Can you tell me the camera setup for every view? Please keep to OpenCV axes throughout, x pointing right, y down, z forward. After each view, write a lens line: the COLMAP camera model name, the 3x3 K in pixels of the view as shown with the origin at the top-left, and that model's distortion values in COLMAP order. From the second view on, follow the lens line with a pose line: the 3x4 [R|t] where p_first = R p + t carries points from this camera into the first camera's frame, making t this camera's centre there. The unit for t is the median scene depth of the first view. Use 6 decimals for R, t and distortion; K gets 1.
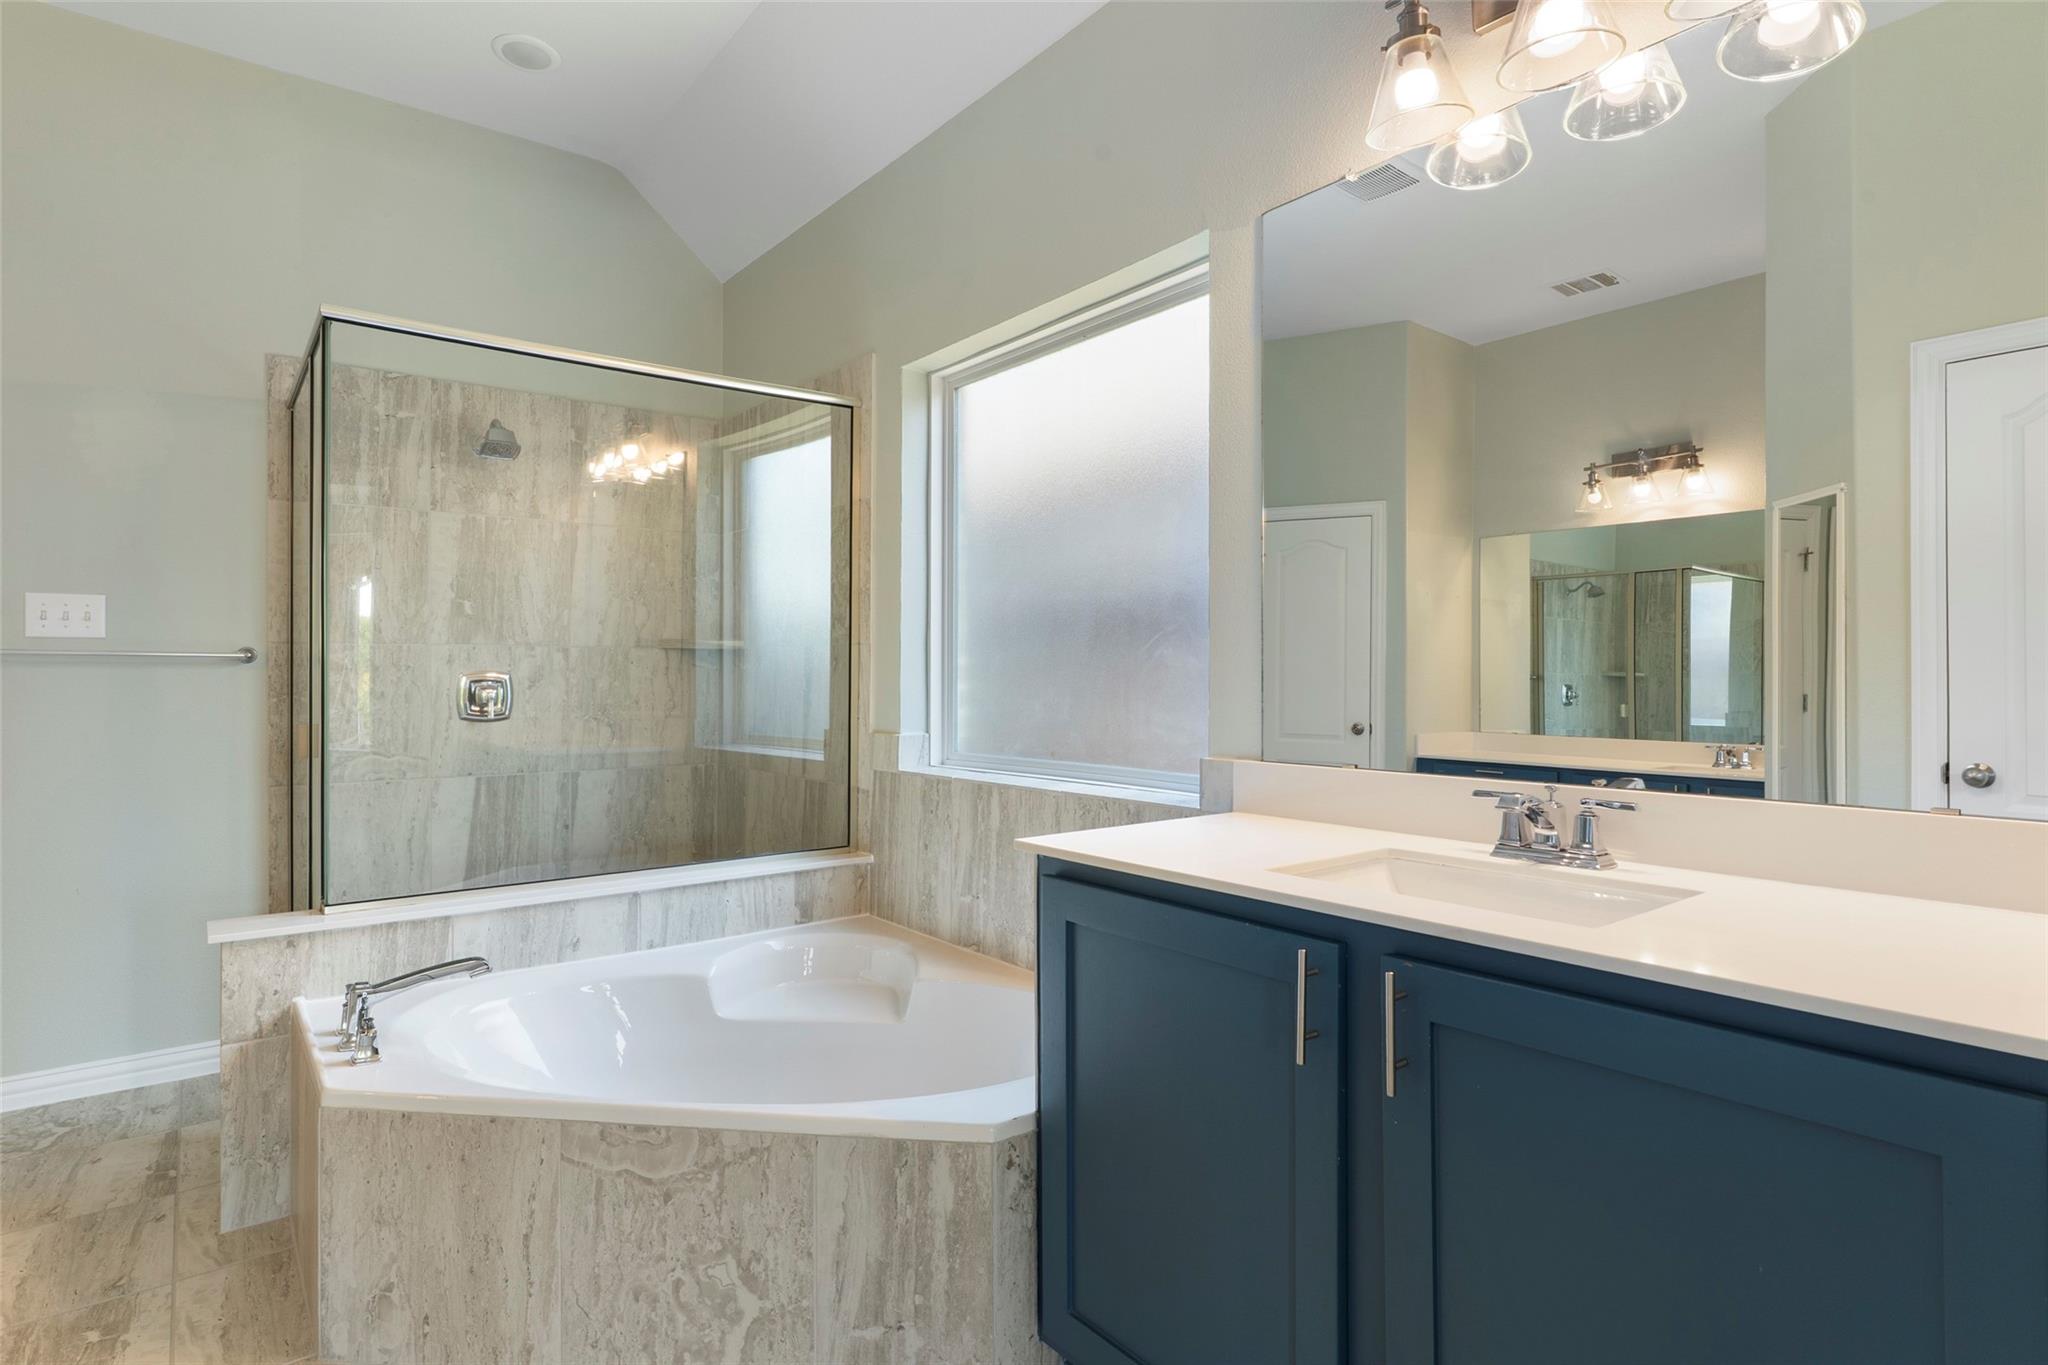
lens RADIAL K [[1051.6, 0, 1023.4], [0, 1051.6, 678.5], [0, 0, 1]] dist [0.000874, 0.000066]
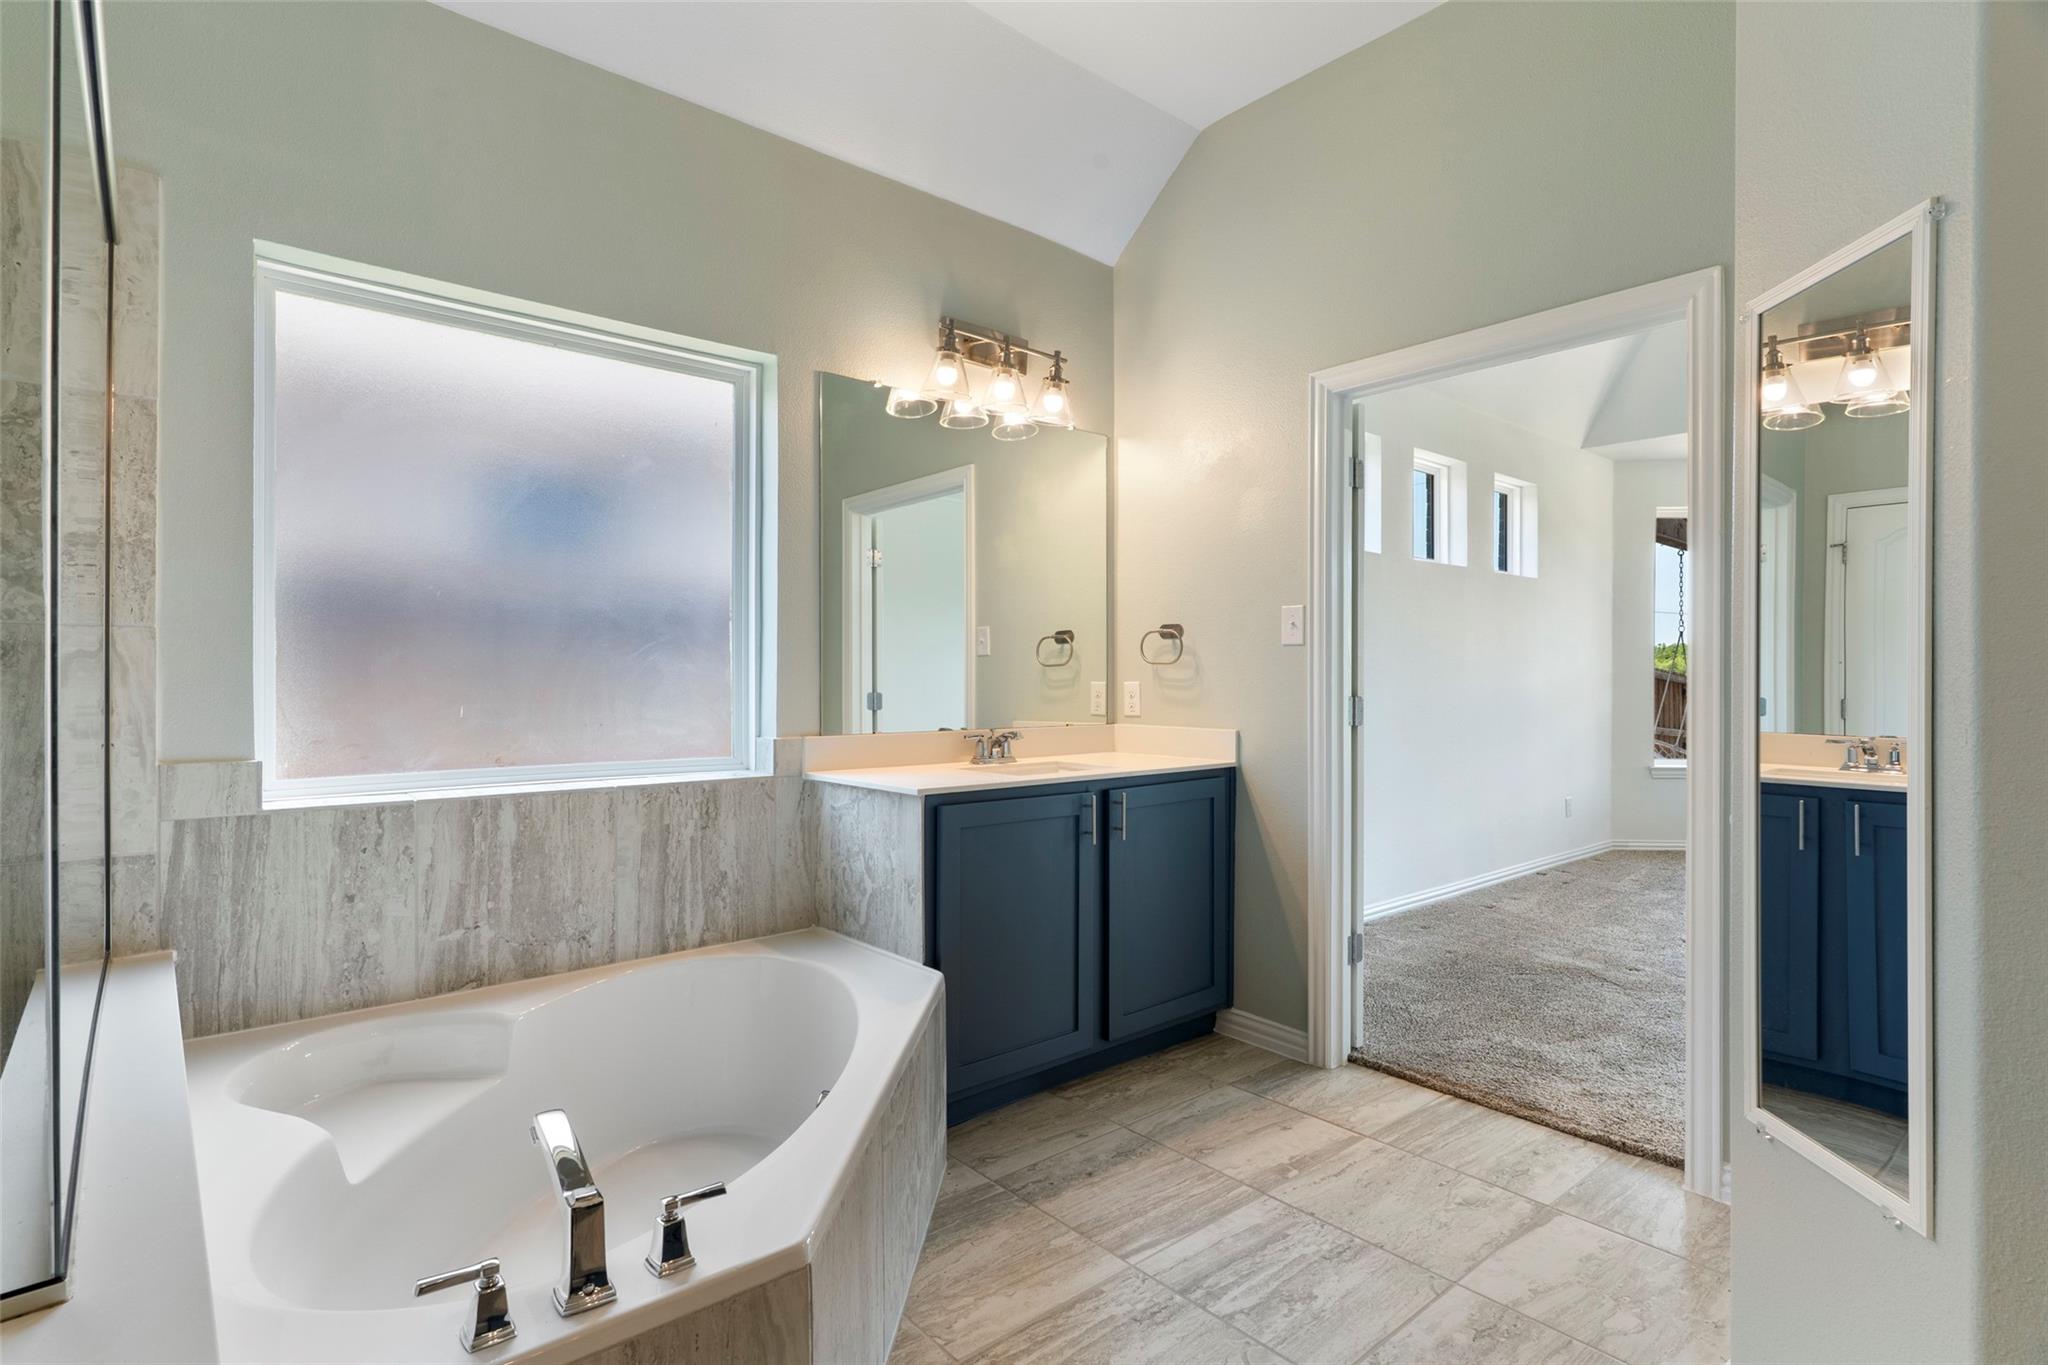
lens RADIAL K [[1014.4, 0, 1023.6], [0, 1014.4, 679.5], [0, 0, 1]] dist [0.001786, 0.000272]
pose [[-0.055373, -0.006439, 0.998445, -0.888505], [-0.009006, 0.999942, 0.005949, -0.010729], [-0.998425, -0.008663, -0.055427, 0.560621]]
